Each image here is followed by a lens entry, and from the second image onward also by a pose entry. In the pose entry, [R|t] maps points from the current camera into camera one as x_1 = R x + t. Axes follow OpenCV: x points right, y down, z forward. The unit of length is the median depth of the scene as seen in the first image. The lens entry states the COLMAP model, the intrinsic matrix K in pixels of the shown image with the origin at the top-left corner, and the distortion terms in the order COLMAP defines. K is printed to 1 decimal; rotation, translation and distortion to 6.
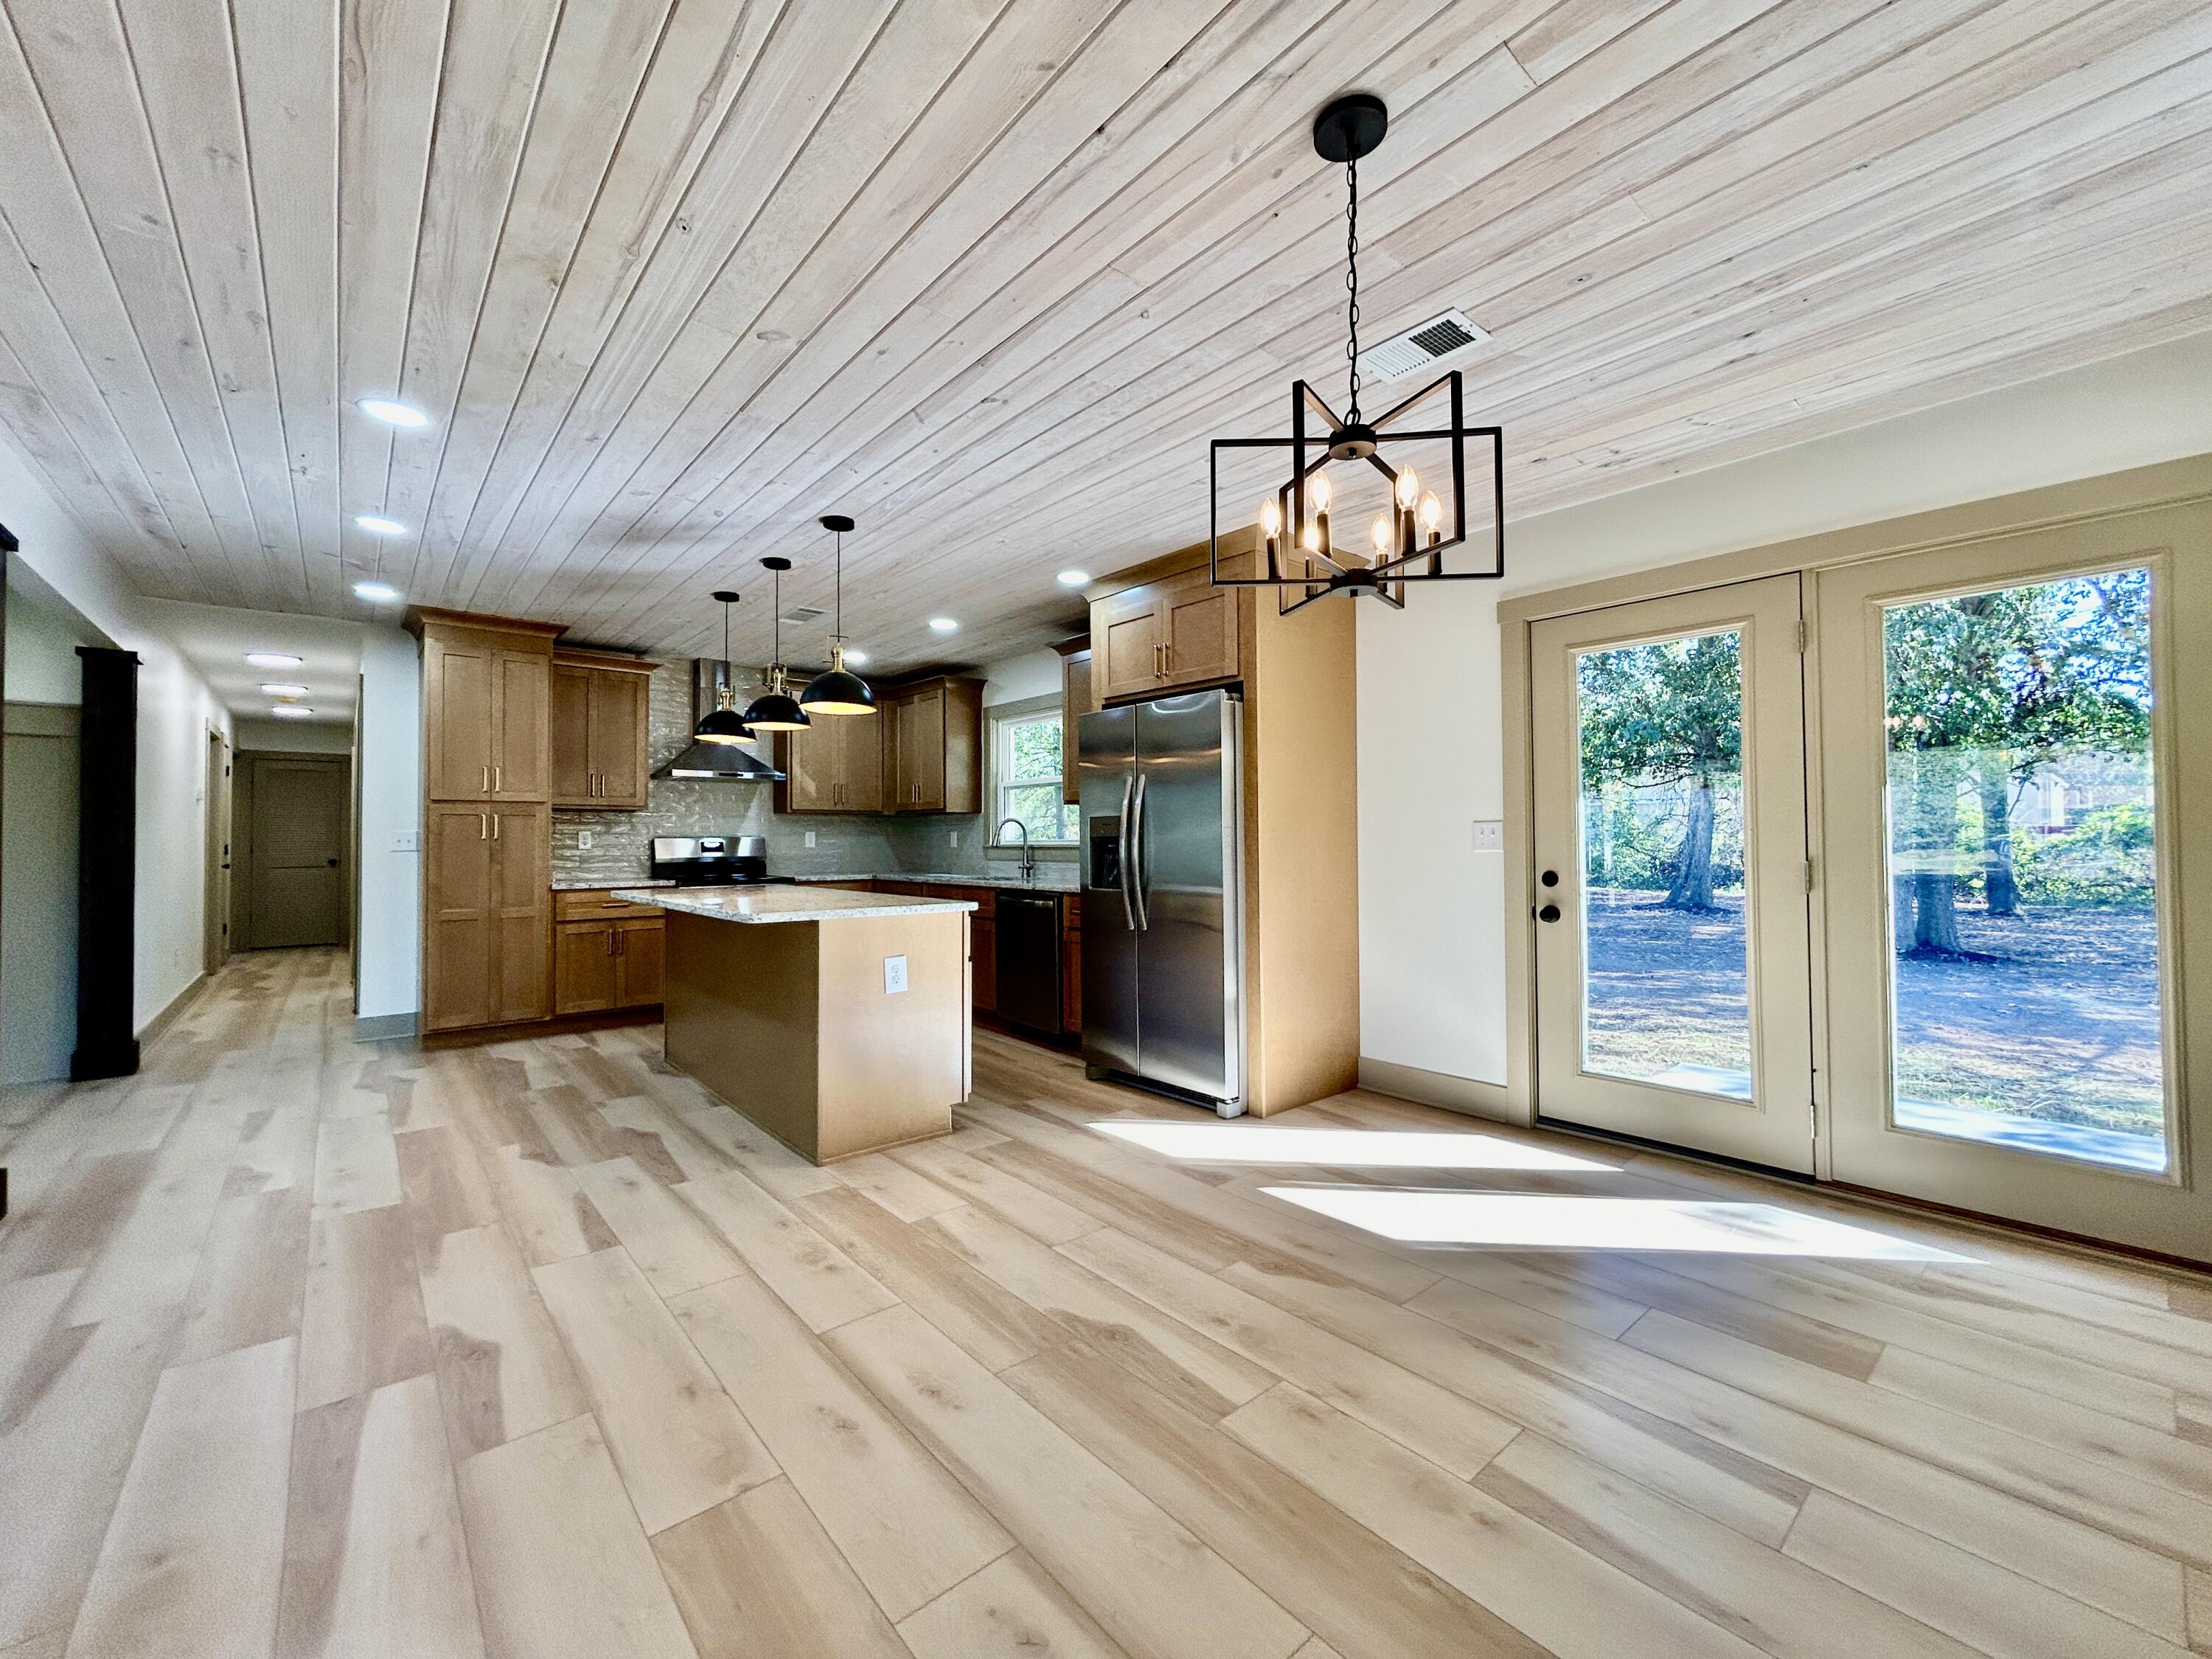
lens RADIAL K [[886.9, 0, 1097.3], [0, 886.9, 825.8], [0, 0, 1]] dist [-0.000369, 0.000736]
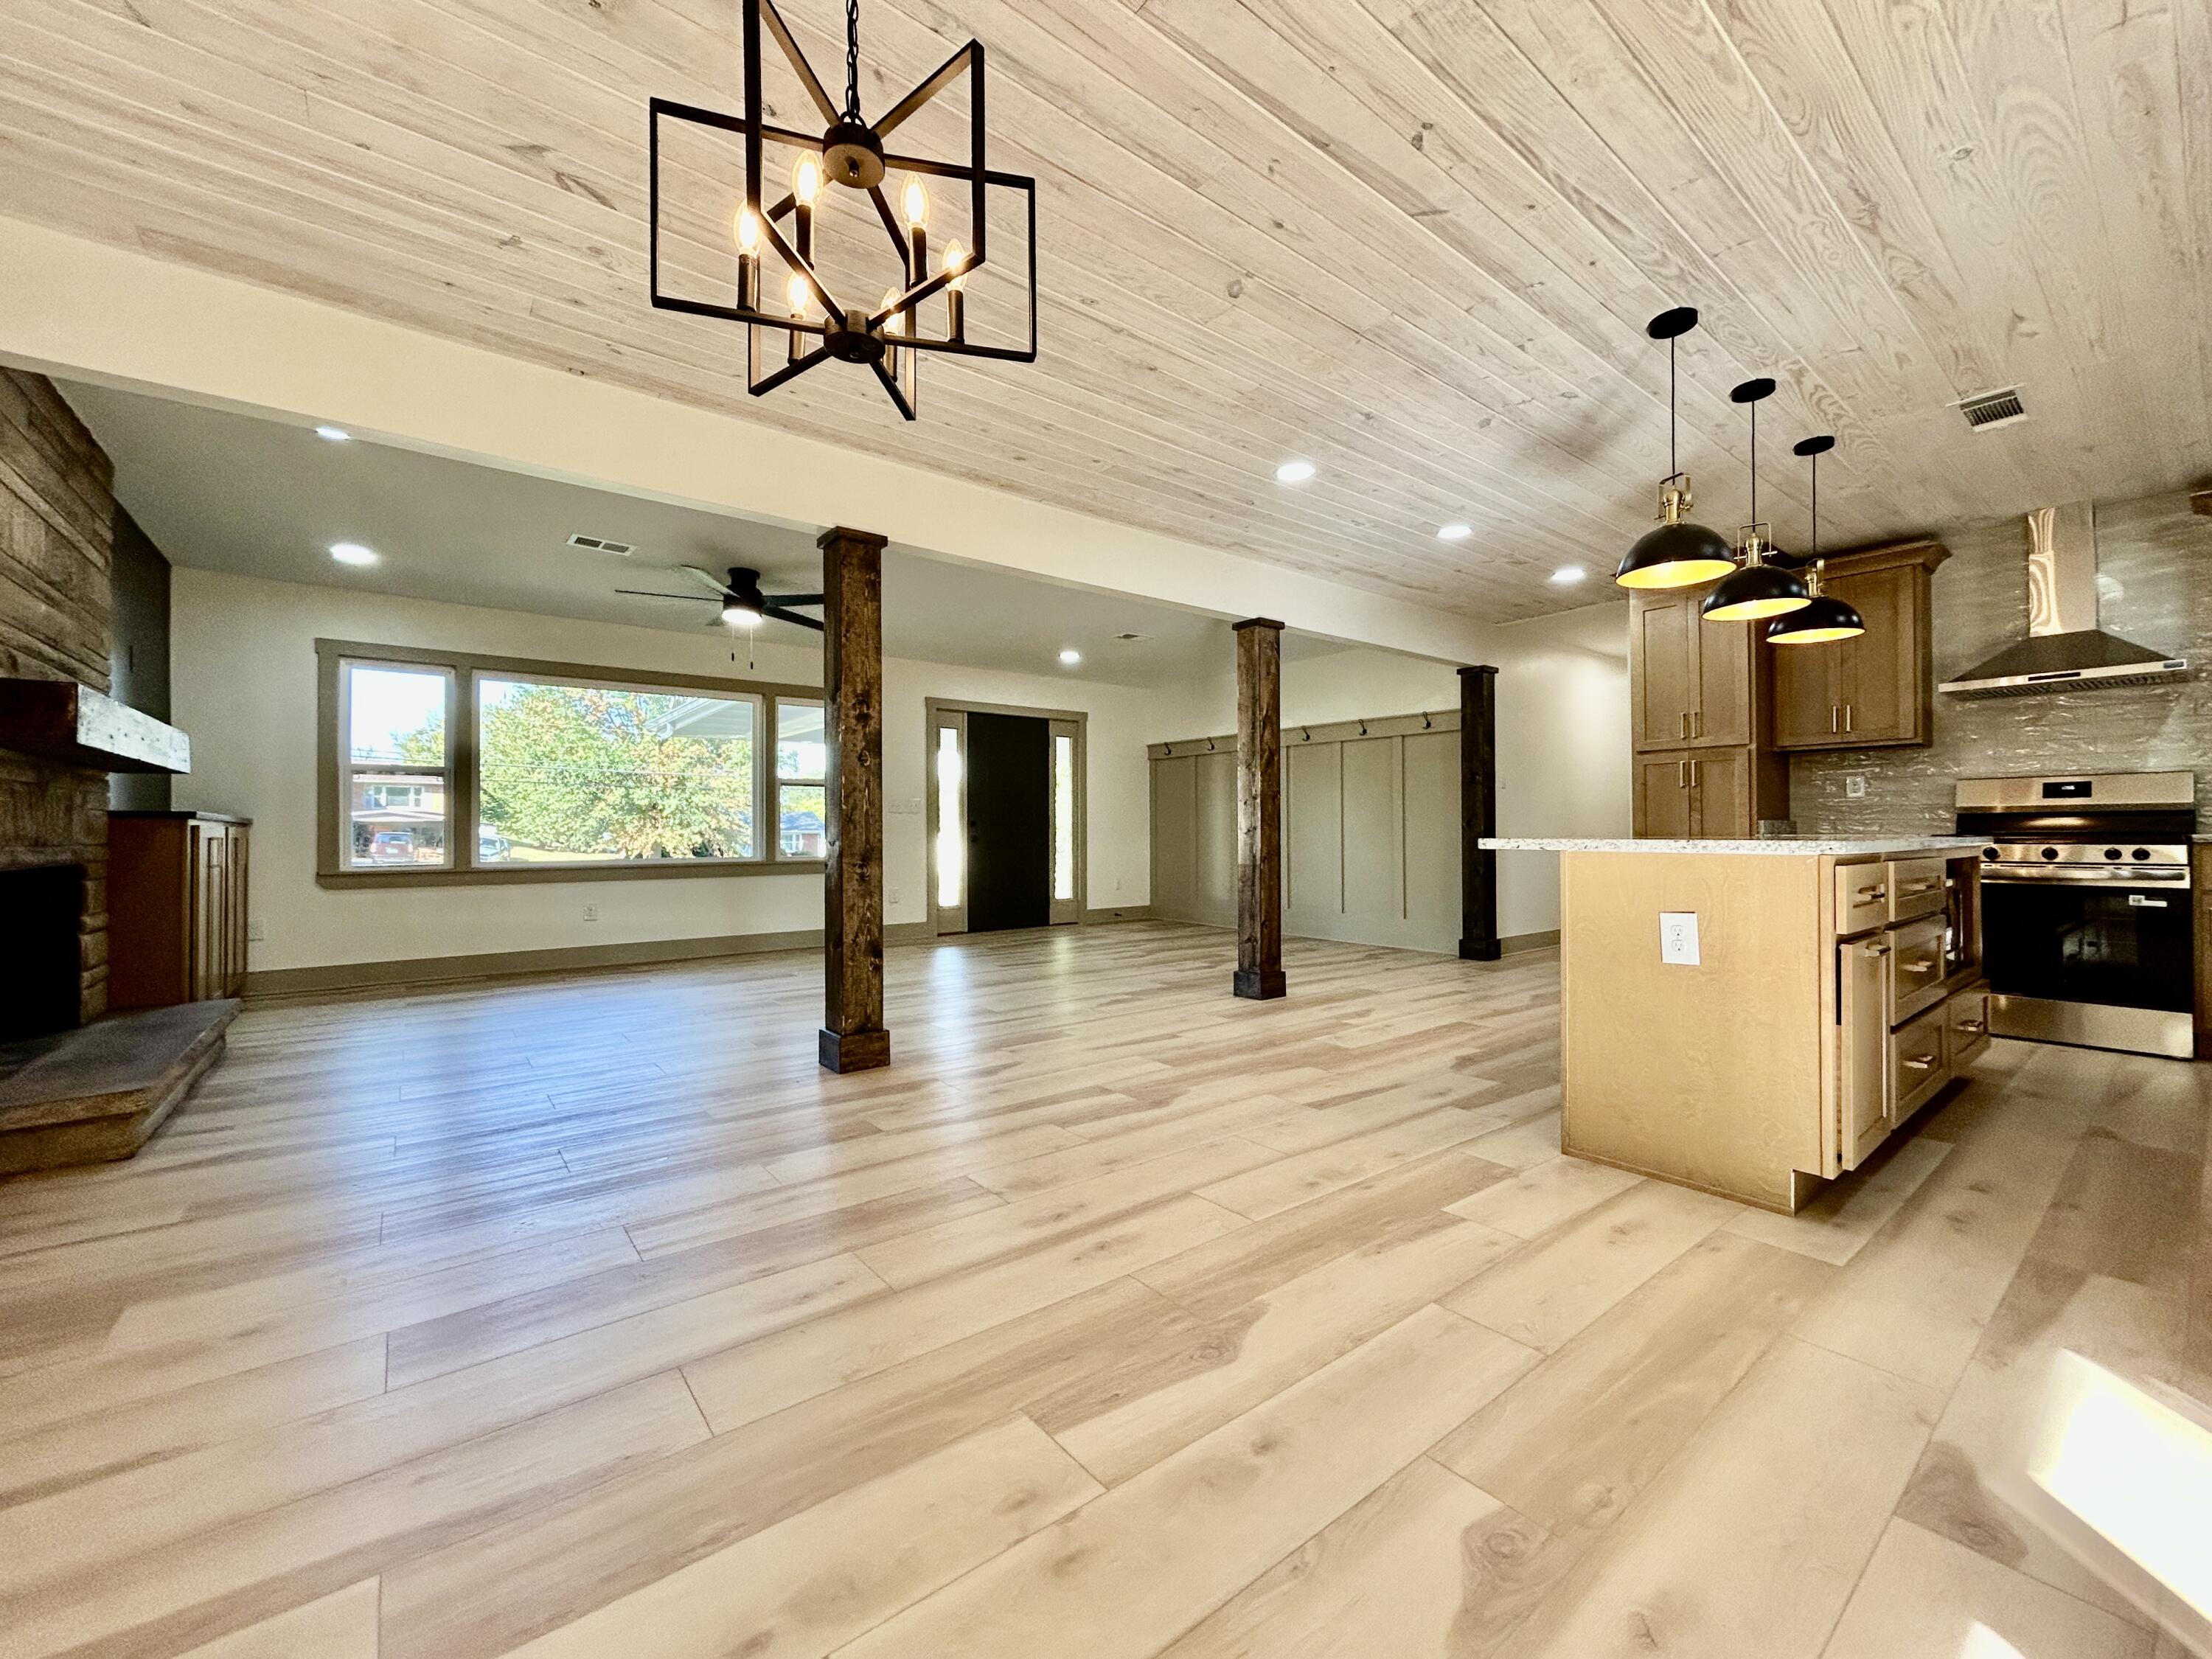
lens RADIAL K [[886.9, 0, 1097.3], [0, 886.9, 825.8], [0, 0, 1]] dist [-0.000369, 0.000736]
pose [[-0.038177, -0.003096, -0.999266, 0.512680], [0.020395, 0.999784, -0.003877, 0.077100], [0.999063, -0.020528, -0.038106, 0.603459]]
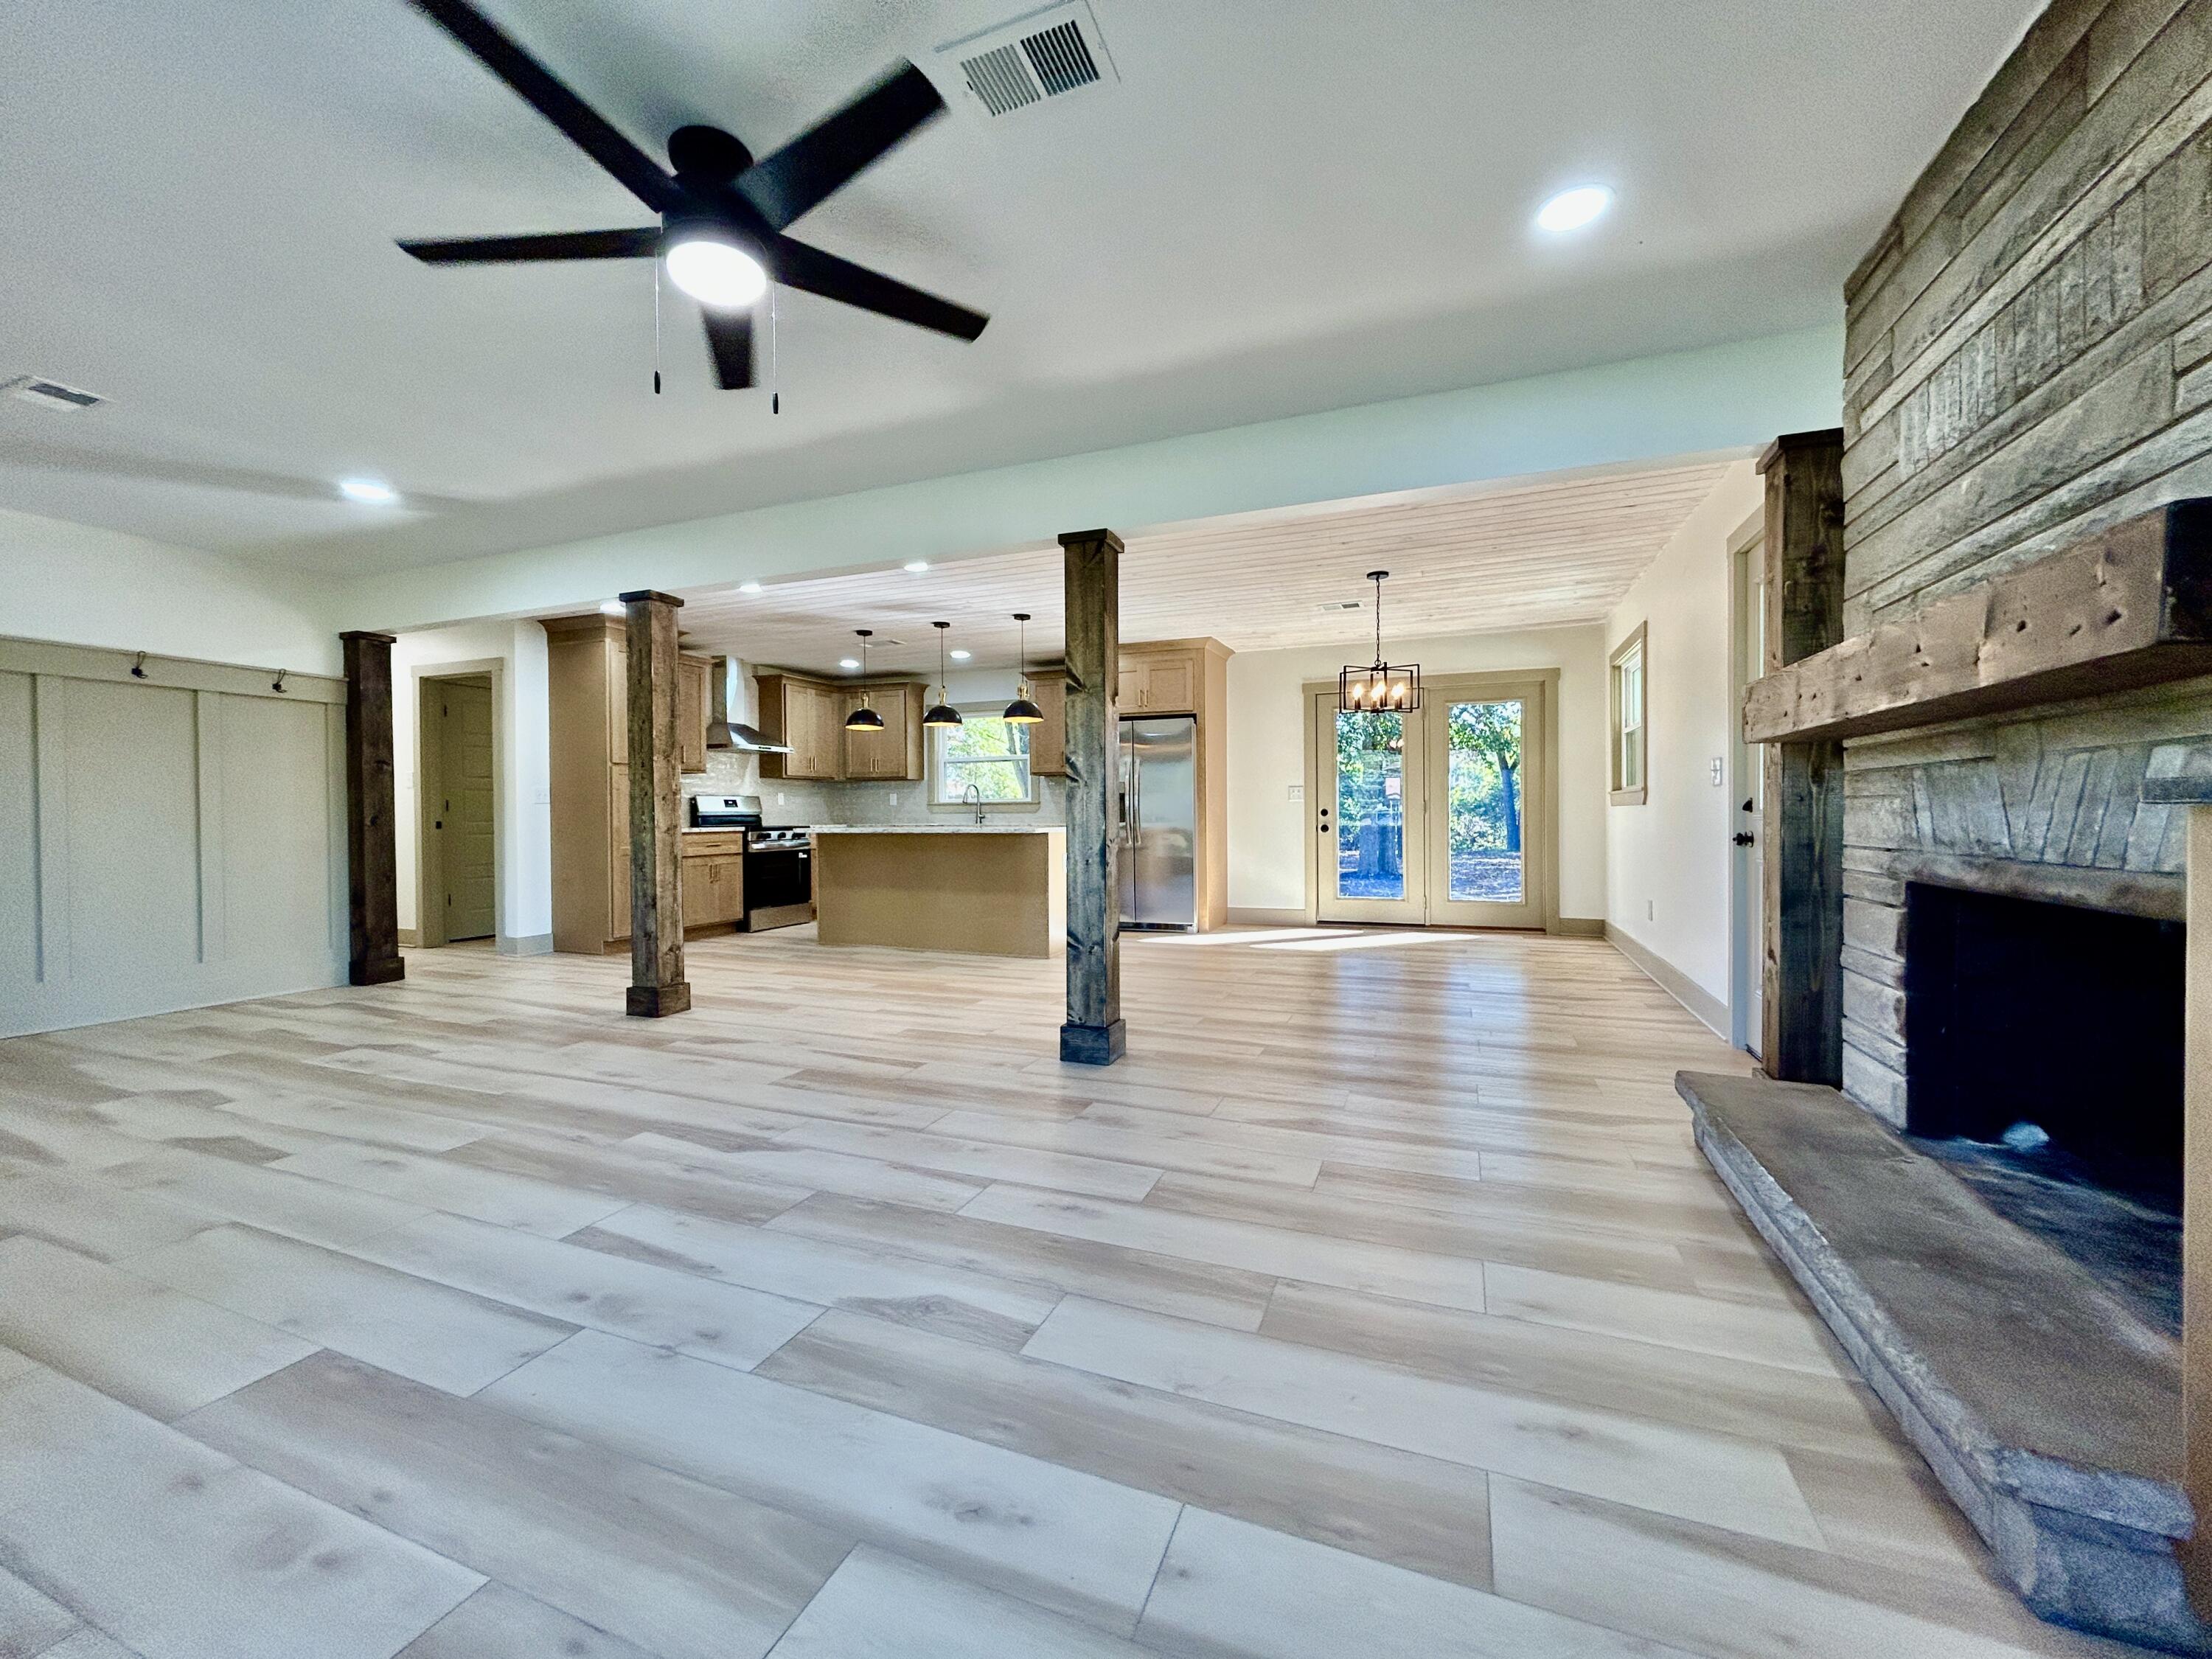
lens RADIAL K [[886.9, 0, 1097.3], [0, 886.9, 825.8], [0, 0, 1]] dist [-0.000369, 0.000736]
pose [[0.884612, -0.009504, 0.466231, -1.122203], [-0.003427, 0.999633, 0.026880, 0.039147], [-0.466315, -0.025377, 0.884255, -0.754716]]
